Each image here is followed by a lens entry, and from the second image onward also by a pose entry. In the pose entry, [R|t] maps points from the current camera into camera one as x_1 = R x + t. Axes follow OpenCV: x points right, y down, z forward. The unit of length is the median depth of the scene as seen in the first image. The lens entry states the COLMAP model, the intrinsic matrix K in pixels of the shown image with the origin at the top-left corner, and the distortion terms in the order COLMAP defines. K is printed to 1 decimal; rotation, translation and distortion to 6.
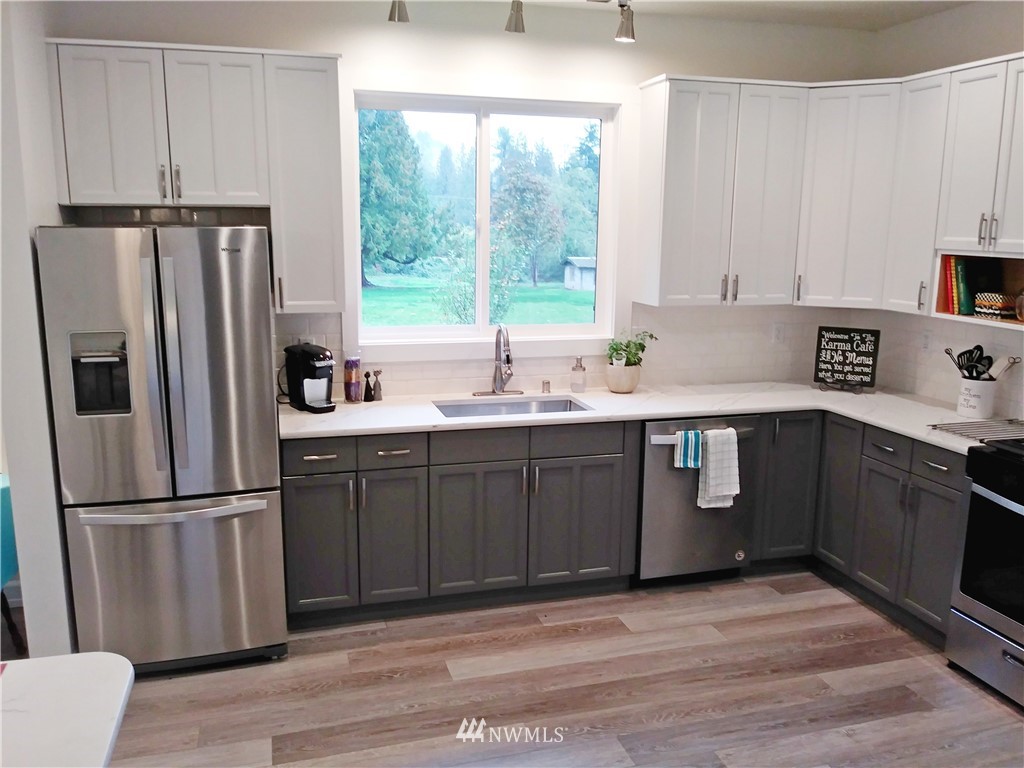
lens RADIAL K [[838.9, 0, 512.0], [0, 838.9, 384.0], [0, 0, 1]] dist [0.026075, -0.001217]
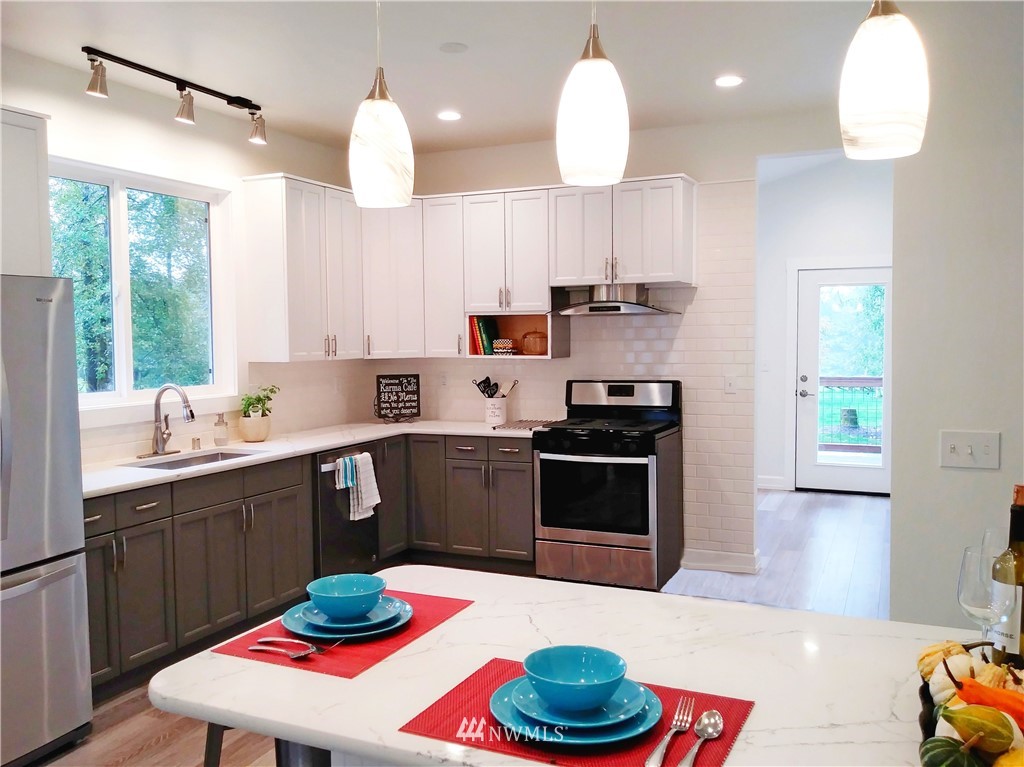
lens RADIAL K [[870.0, 0, 512.0], [0, 870.0, 383.5], [0, 0, 1]] dist [0.013225, 0.000389]
pose [[0.651466, -0.061965, 0.756143, -0.537707], [0.158472, 0.985788, -0.055749, 0.054191], [-0.741942, 0.156146, 0.652027, -0.025390]]
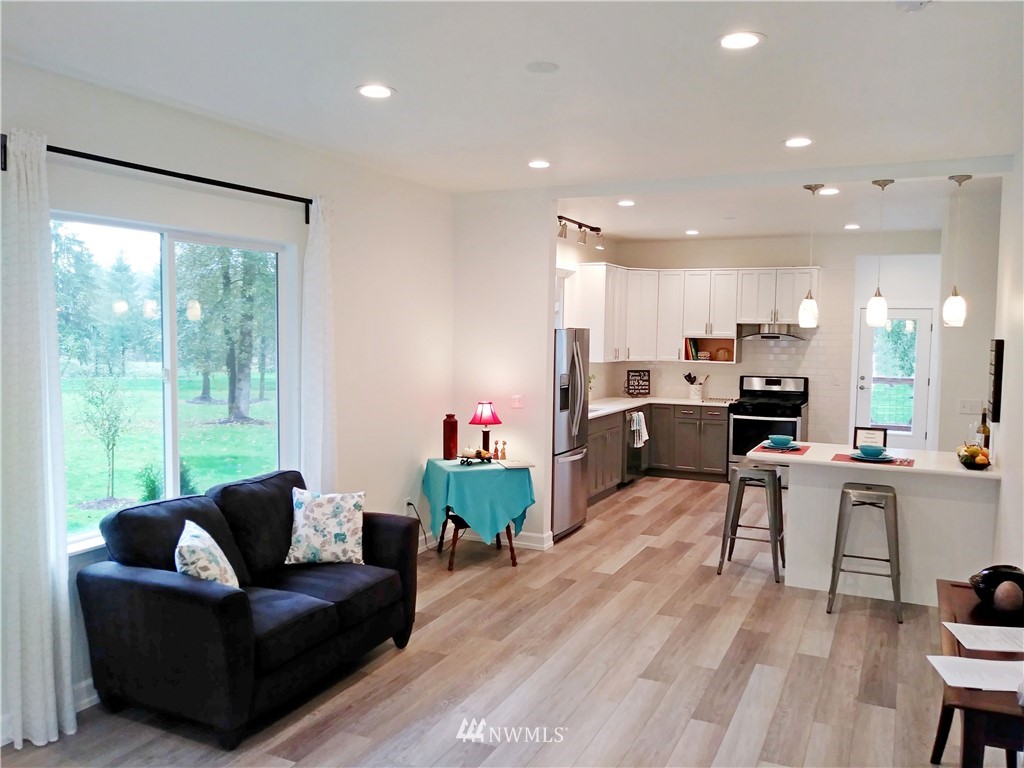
lens RADIAL K [[838.9, 0, 512.0], [0, 838.9, 384.0], [0, 0, 1]] dist [0.026075, -0.001217]
pose [[0.664681, -0.053311, 0.745223, -1.602767], [0.133916, 0.989798, -0.048636, 0.038265], [-0.735027, 0.132125, 0.665040, -0.280870]]
